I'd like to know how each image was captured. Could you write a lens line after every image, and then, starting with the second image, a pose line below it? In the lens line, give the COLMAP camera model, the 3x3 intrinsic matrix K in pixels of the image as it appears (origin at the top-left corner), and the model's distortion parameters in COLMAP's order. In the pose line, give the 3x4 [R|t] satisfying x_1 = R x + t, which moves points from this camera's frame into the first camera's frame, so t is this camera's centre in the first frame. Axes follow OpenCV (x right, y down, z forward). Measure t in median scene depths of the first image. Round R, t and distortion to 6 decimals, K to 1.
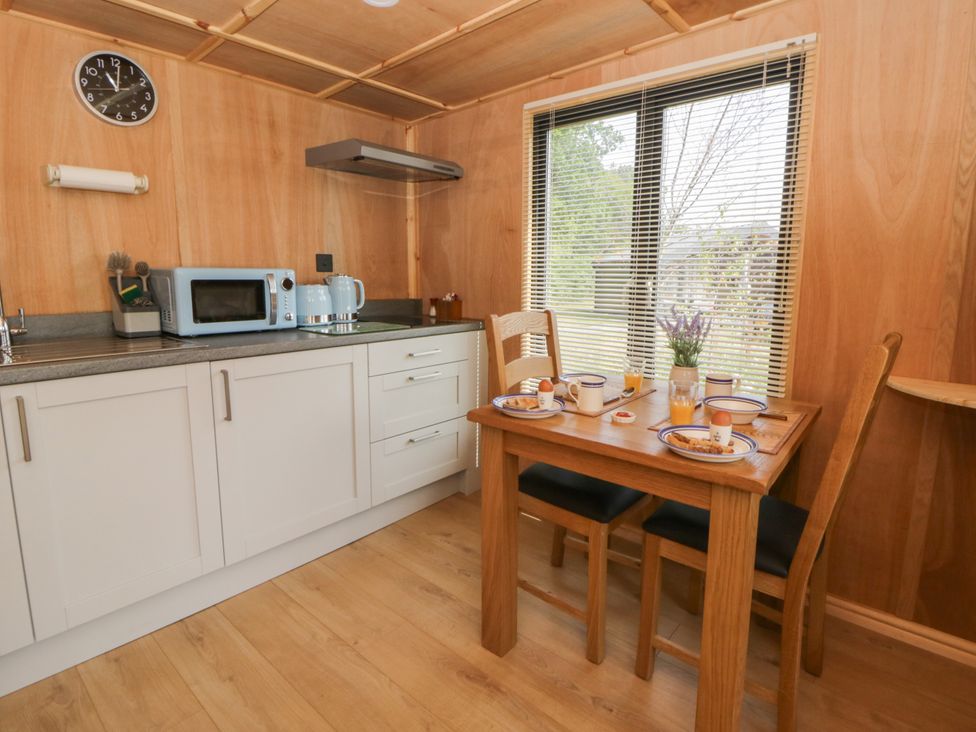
lens RADIAL K [[506.3, 0, 506.1], [0, 506.3, 350.4], [0, 0, 1]] dist [-0.000878, -0.012973]
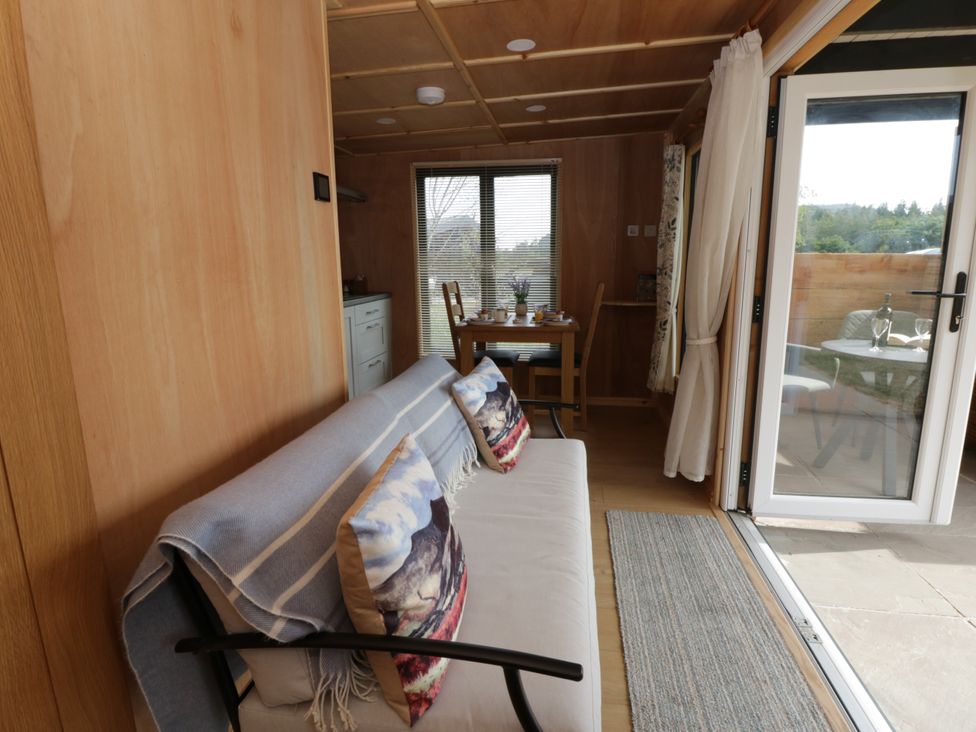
lens RADIAL K [[508.1, 0, 503.7], [0, 508.1, 356.9], [0, 0, 1]] dist [0.003450, -0.016104]
pose [[0.842973, -0.116879, 0.525106, -0.748984], [0.095199, 0.993118, 0.068224, 0.086483], [-0.529466, -0.007521, 0.848298, -0.687543]]
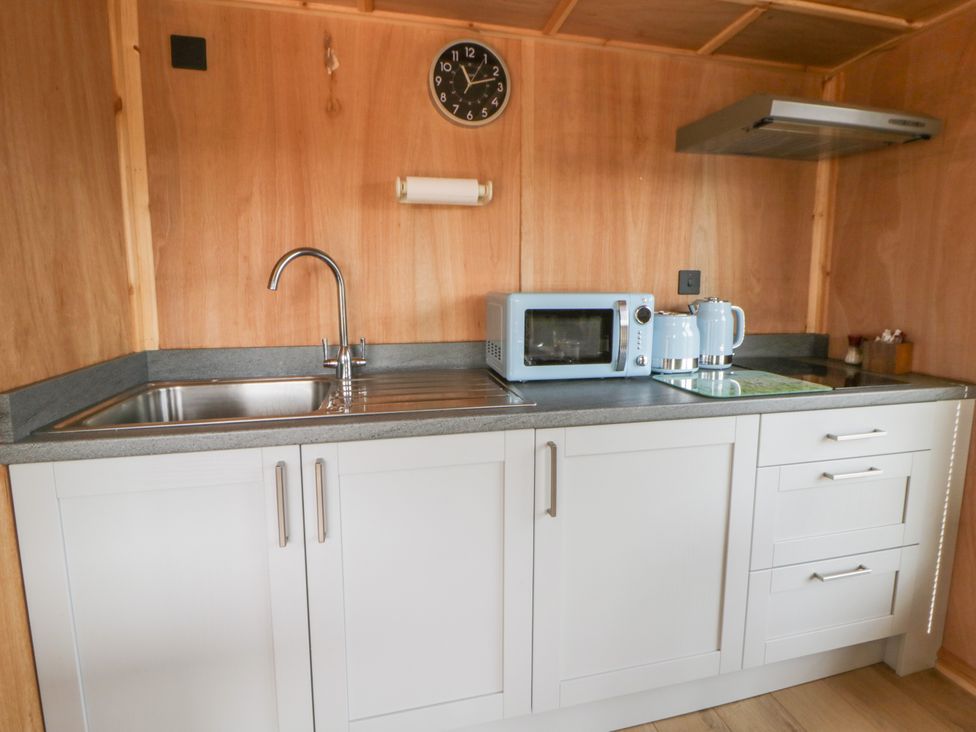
lens RADIAL K [[528.7, 0, 508.4], [0, 528.7, 343.8], [0, 0, 1]] dist [-0.001204, -0.001208]
pose [[0.813602, 0.059349, -0.578386, -0.150787], [-0.083363, 0.996406, -0.015023, -0.062027], [0.575416, 0.060439, 0.815625, 0.282224]]
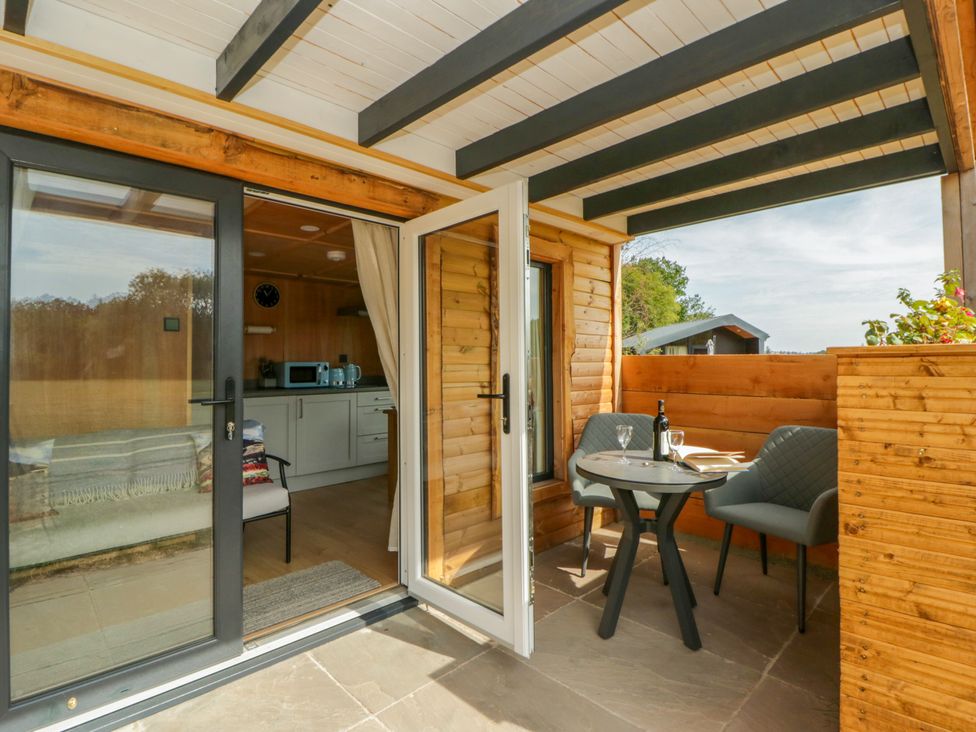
lens RADIAL K [[508.1, 0, 503.7], [0, 508.1, 356.9], [0, 0, 1]] dist [0.003450, -0.016104]
pose [[0.996957, -0.012711, -0.076907, 0.582427], [0.000221, 0.987071, -0.160282, 0.198407], [0.077950, 0.159777, 0.984071, -1.286718]]
